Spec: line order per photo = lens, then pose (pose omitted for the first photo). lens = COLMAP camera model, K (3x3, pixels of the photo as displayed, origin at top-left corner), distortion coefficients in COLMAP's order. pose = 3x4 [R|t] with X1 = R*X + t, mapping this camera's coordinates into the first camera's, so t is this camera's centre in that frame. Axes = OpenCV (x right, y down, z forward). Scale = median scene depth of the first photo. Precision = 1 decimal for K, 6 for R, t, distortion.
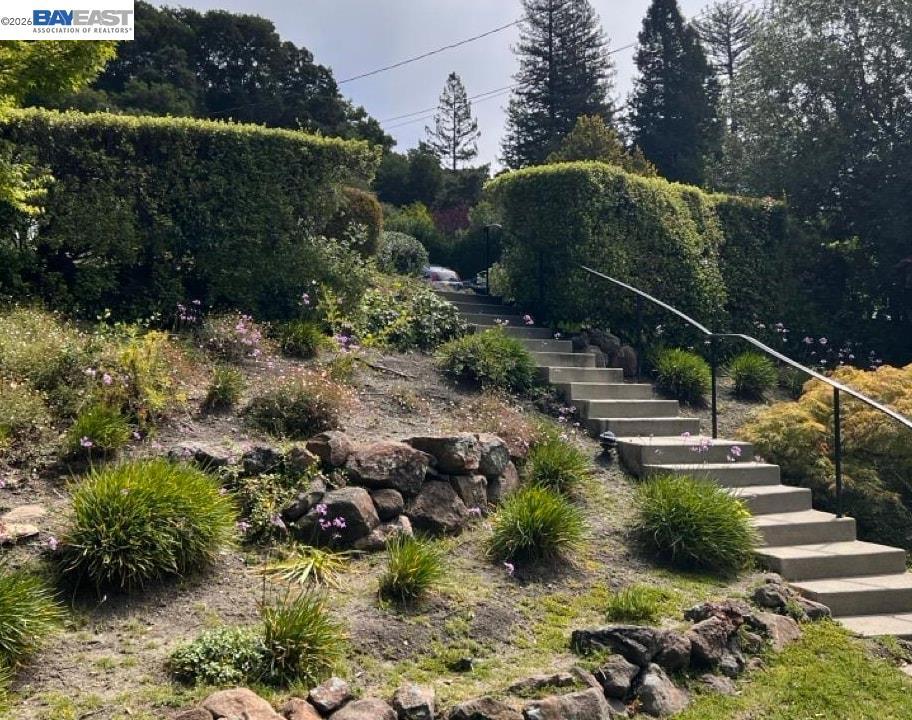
lens RADIAL K [[843.8, 0, 456.0], [0, 843.8, 360.0], [0, 0, 1]] dist [0.049148, -0.001061]
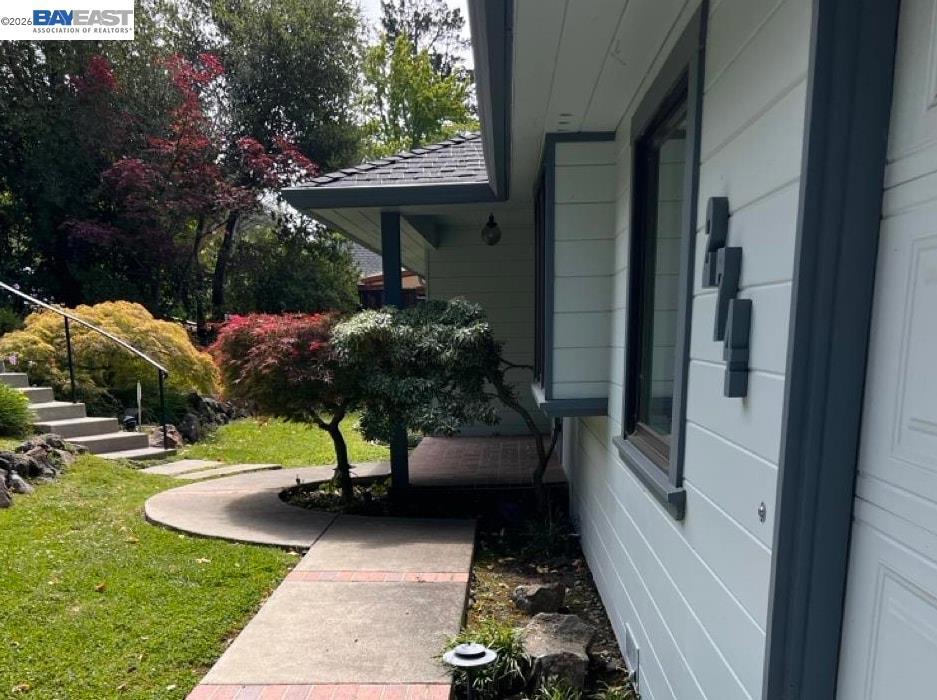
lens RADIAL K [[710.0, 0, 468.5], [0, 710.0, 350.0], [0, 0, 1]] dist [0.001418, 0.000774]
pose [[0.541150, -0.047028, 0.839610, -0.272109], [-0.003393, 0.998305, 0.058104, 0.023369], [-0.840919, -0.034291, 0.540073, -0.302922]]
